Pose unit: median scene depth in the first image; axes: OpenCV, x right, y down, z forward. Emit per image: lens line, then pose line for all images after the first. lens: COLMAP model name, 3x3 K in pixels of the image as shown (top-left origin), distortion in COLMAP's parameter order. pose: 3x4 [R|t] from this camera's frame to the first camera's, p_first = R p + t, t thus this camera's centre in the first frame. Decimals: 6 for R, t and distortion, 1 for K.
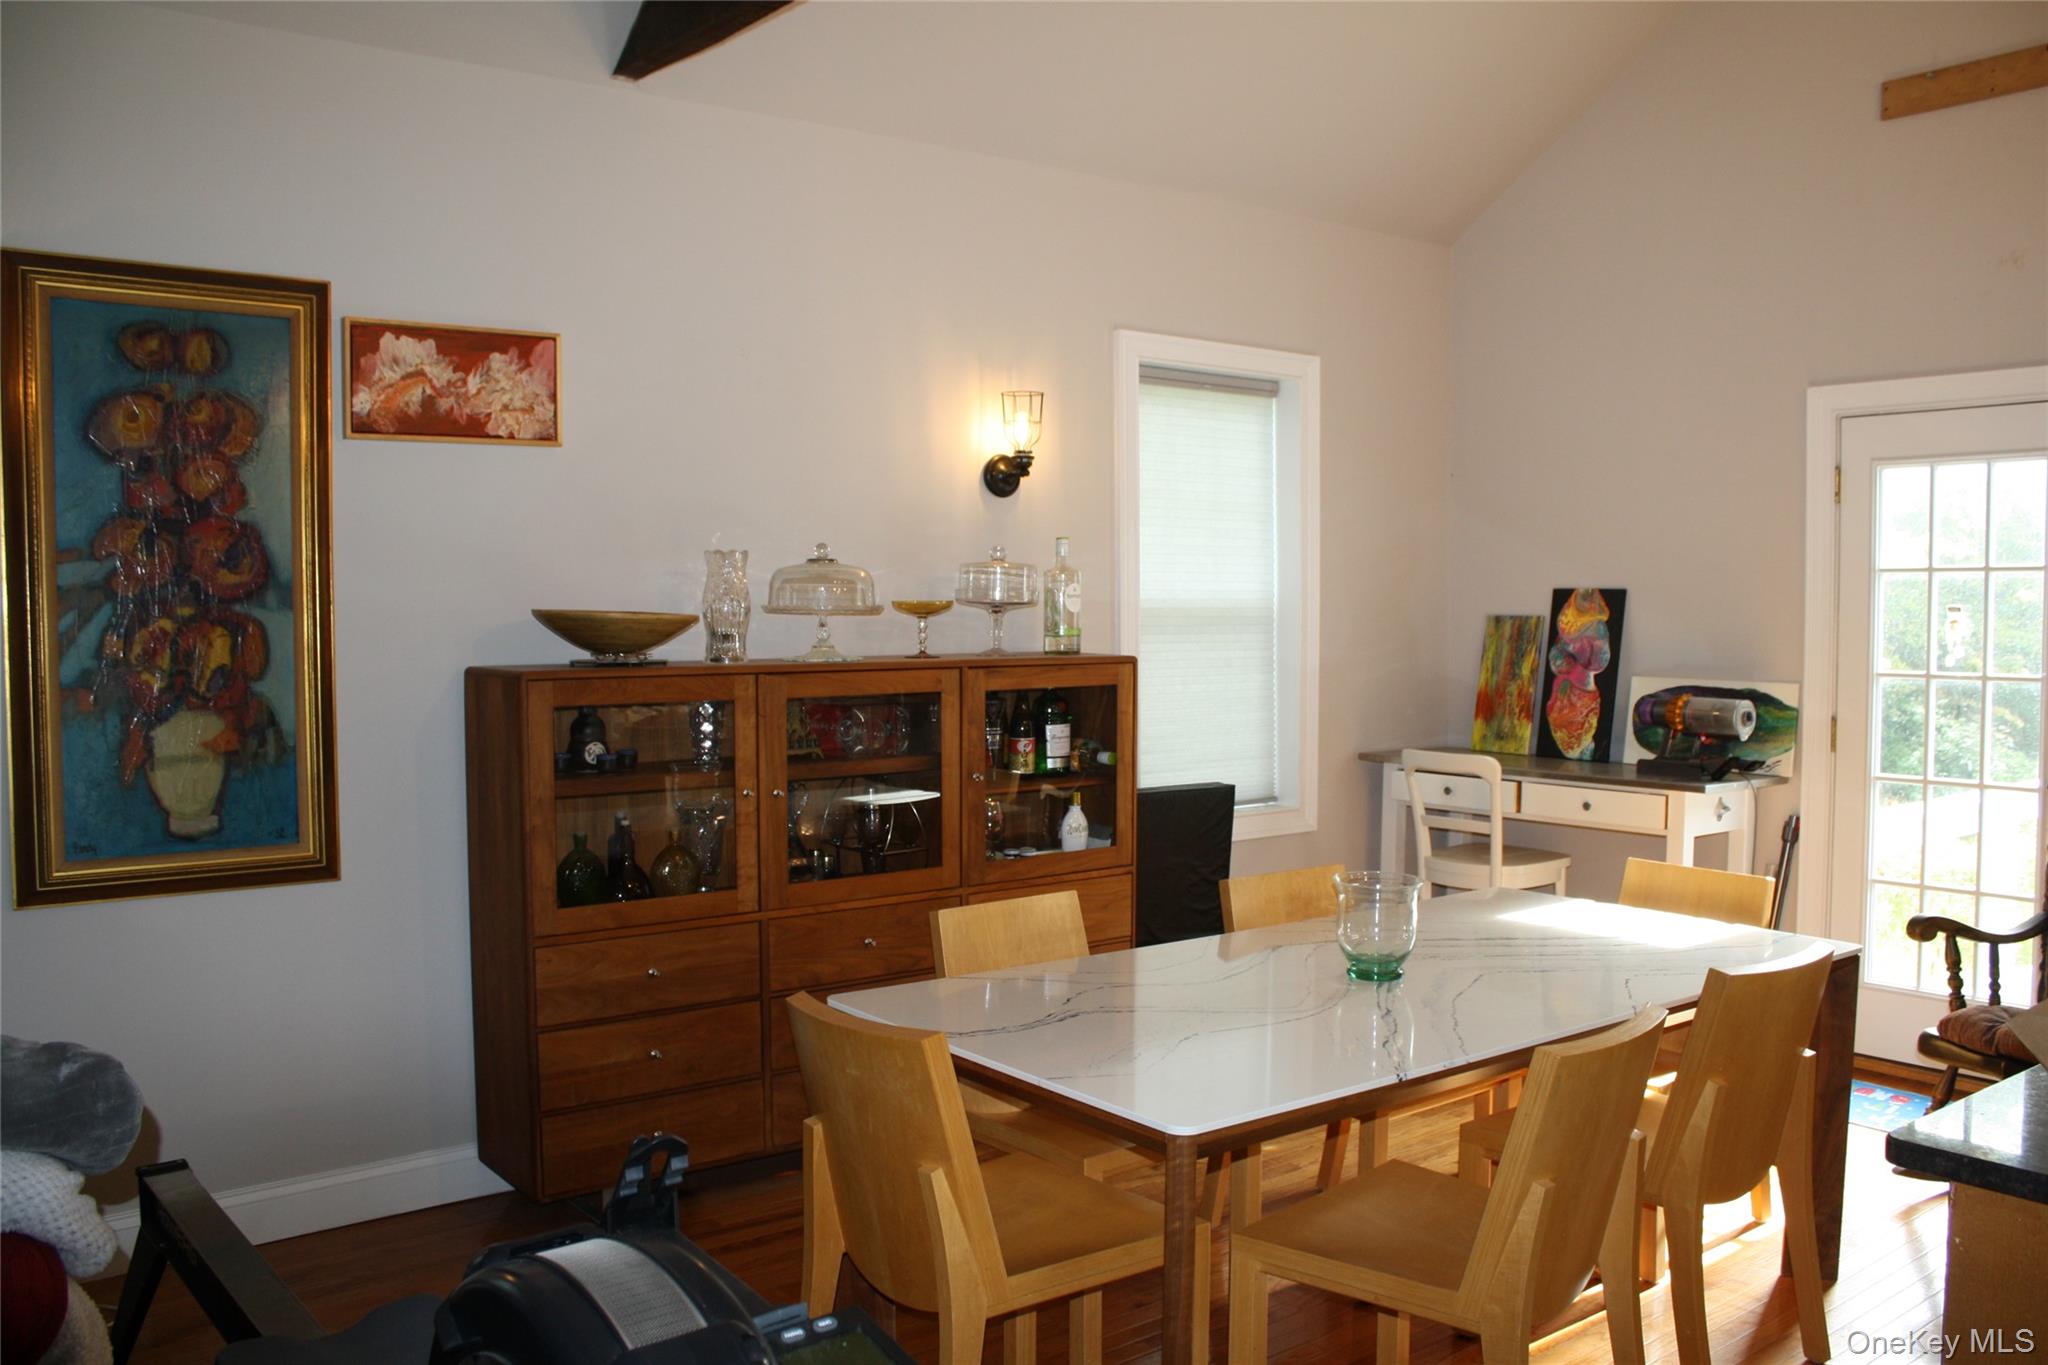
lens RADIAL K [[1722.3, 0, 1077.8], [0, 1722.3, 703.0], [0, 0, 1]] dist [-0.128327, 0.099505]
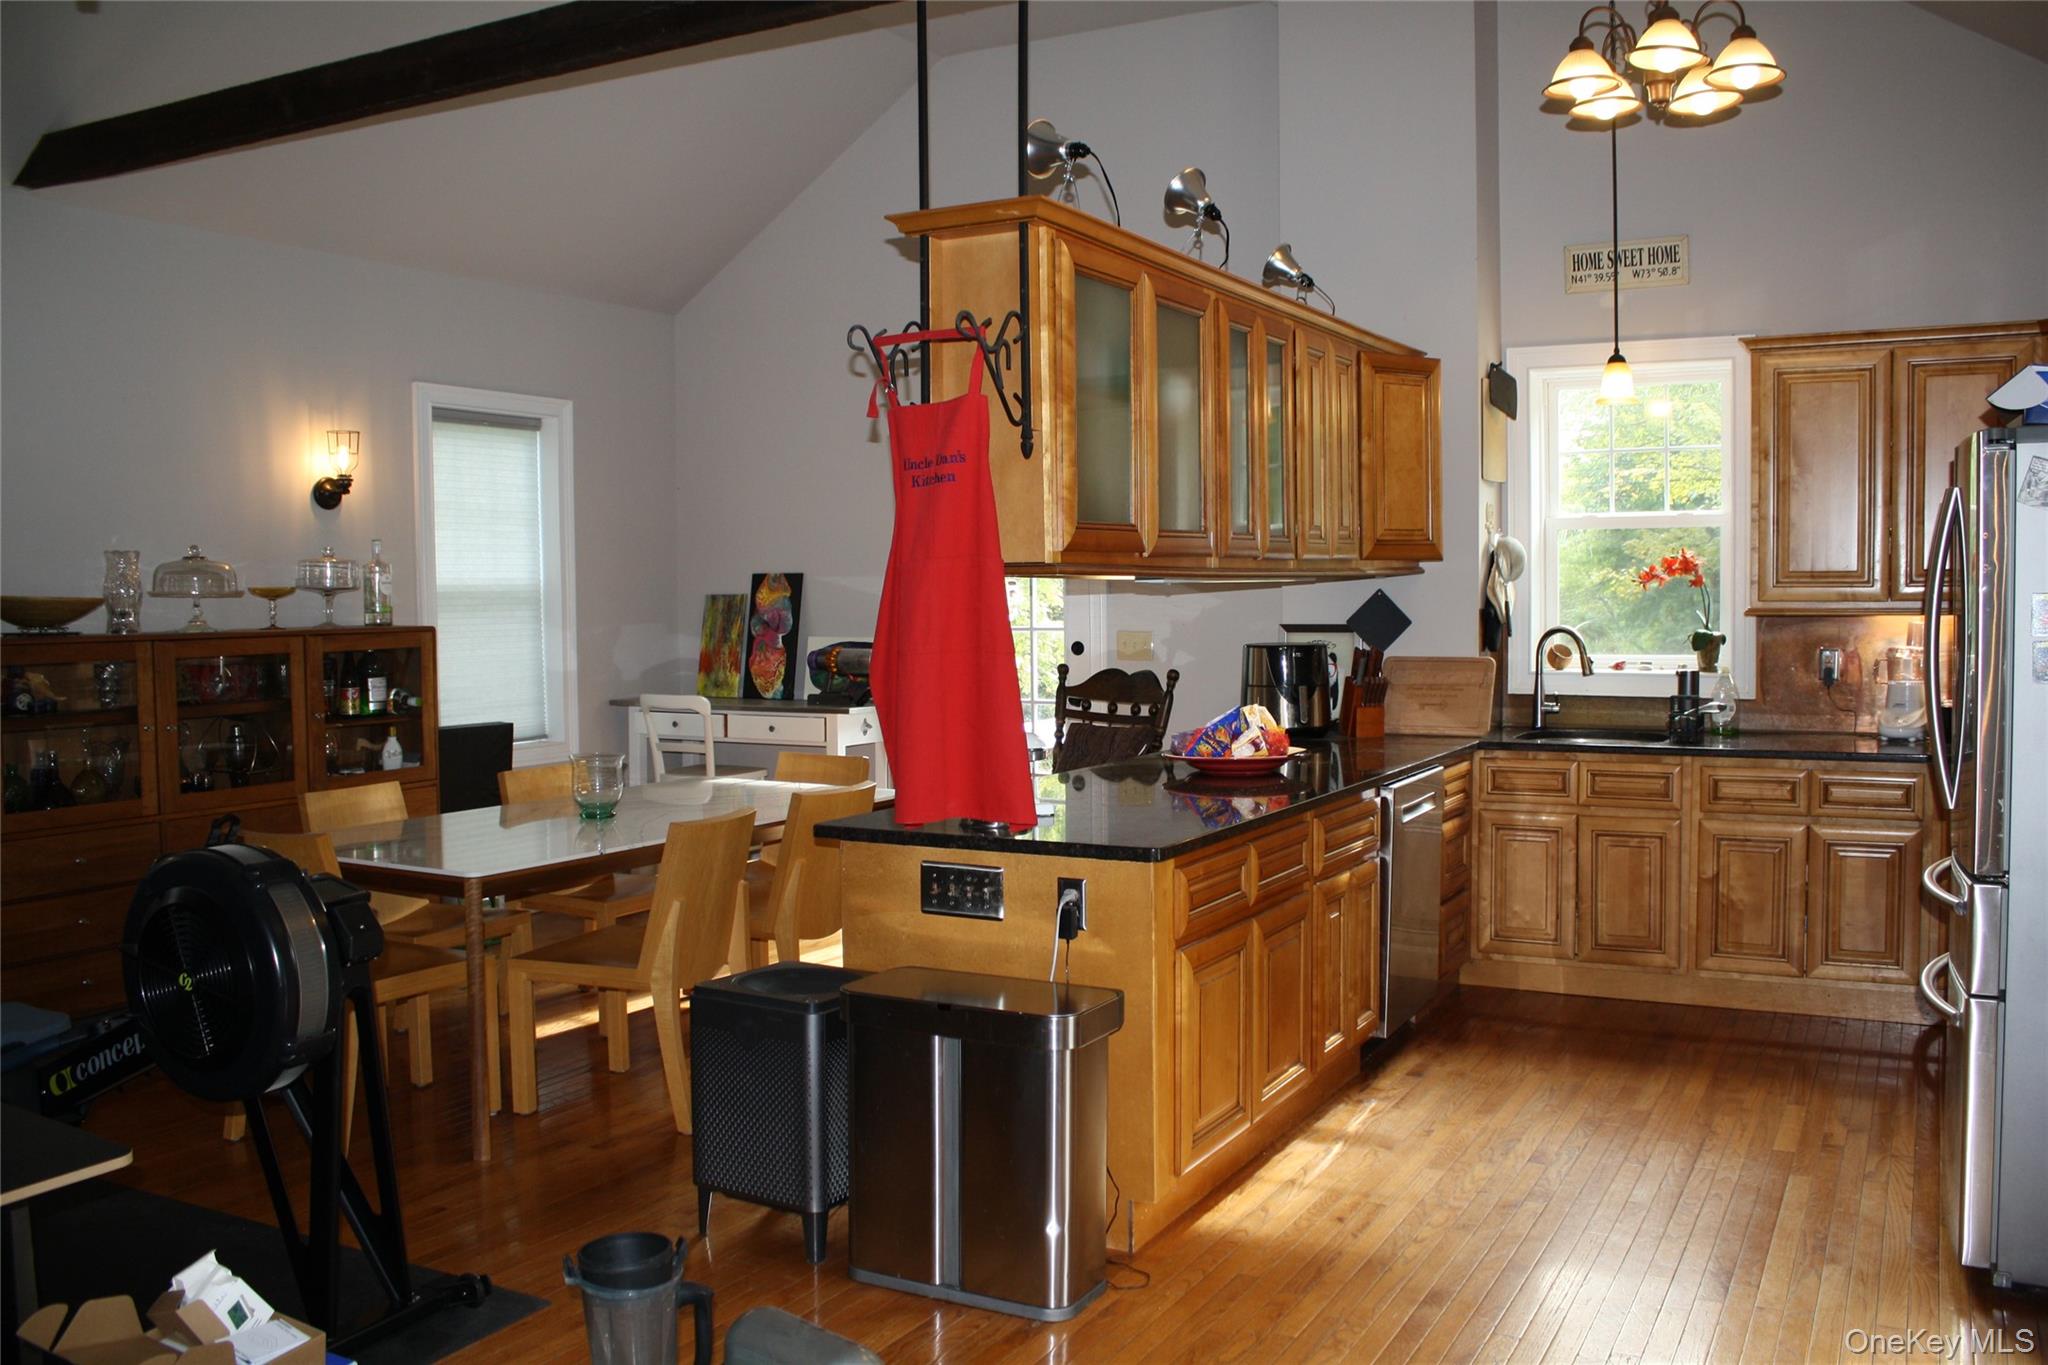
lens RADIAL K [[1722.3, 0, 1009.9], [0, 1722.3, 683.9], [0, 0, 1]] dist [-0.128327, 0.099505]
pose [[0.933998, -0.029158, 0.356087, -0.020762], [0.031562, 0.999501, -0.000942, 0.033645], [-0.355882, 0.012118, 0.934452, -0.413810]]
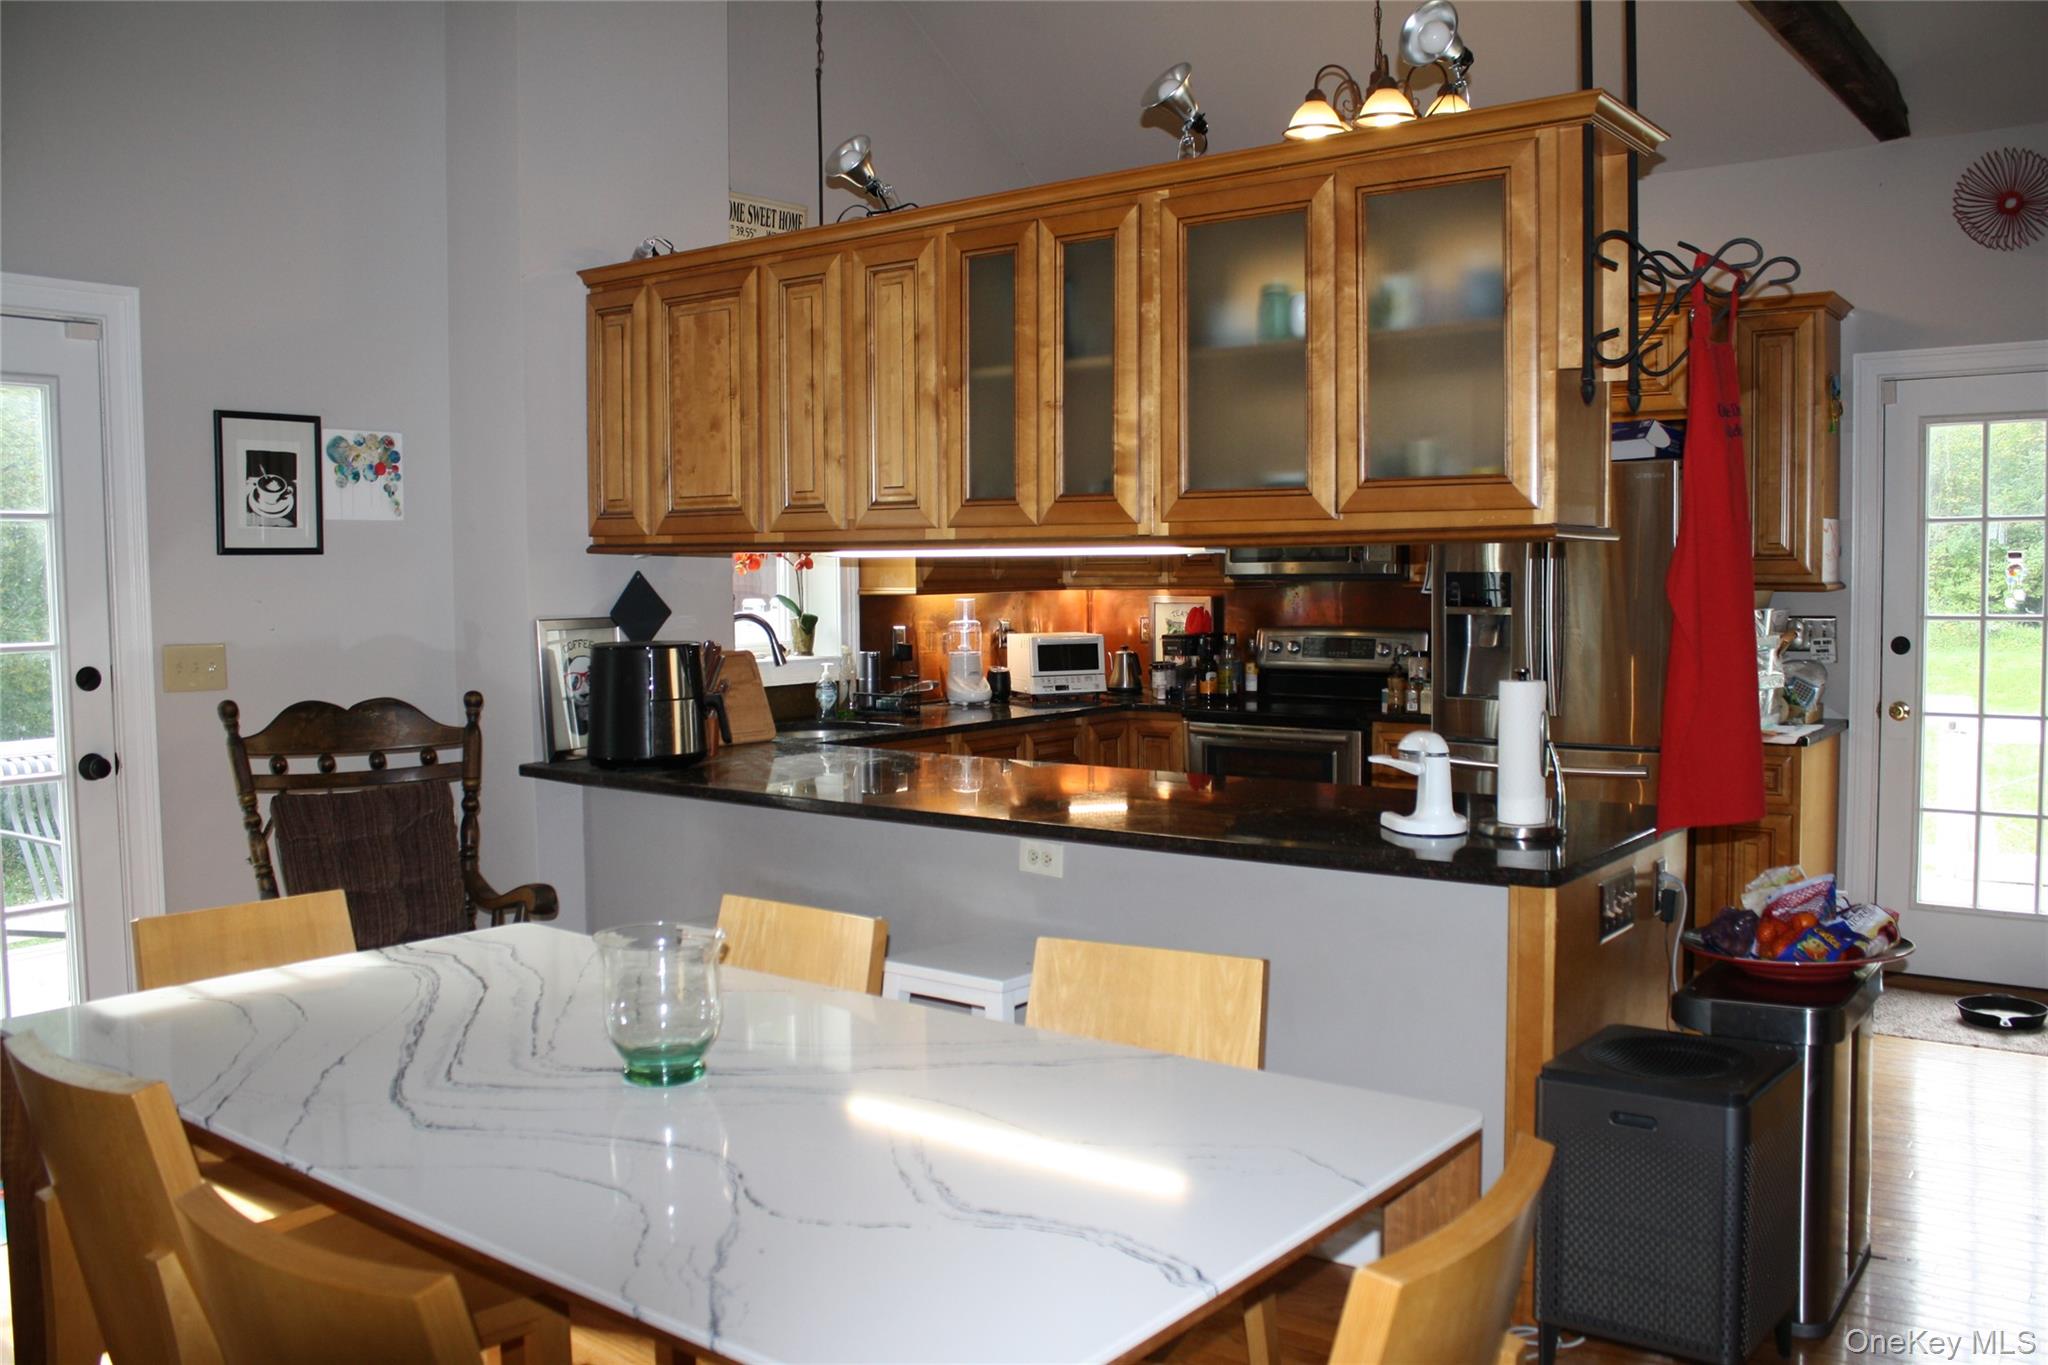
lens RADIAL K [[1722.3, 0, 1021.5], [0, 1722.3, 680.3], [0, 0, 1]] dist [-0.128327, 0.099505]
pose [[-0.229293, -0.057833, 0.971638, -0.333156], [0.073123, 0.994389, 0.076443, -0.024723], [-0.970607, 0.088577, -0.223778, 0.683404]]
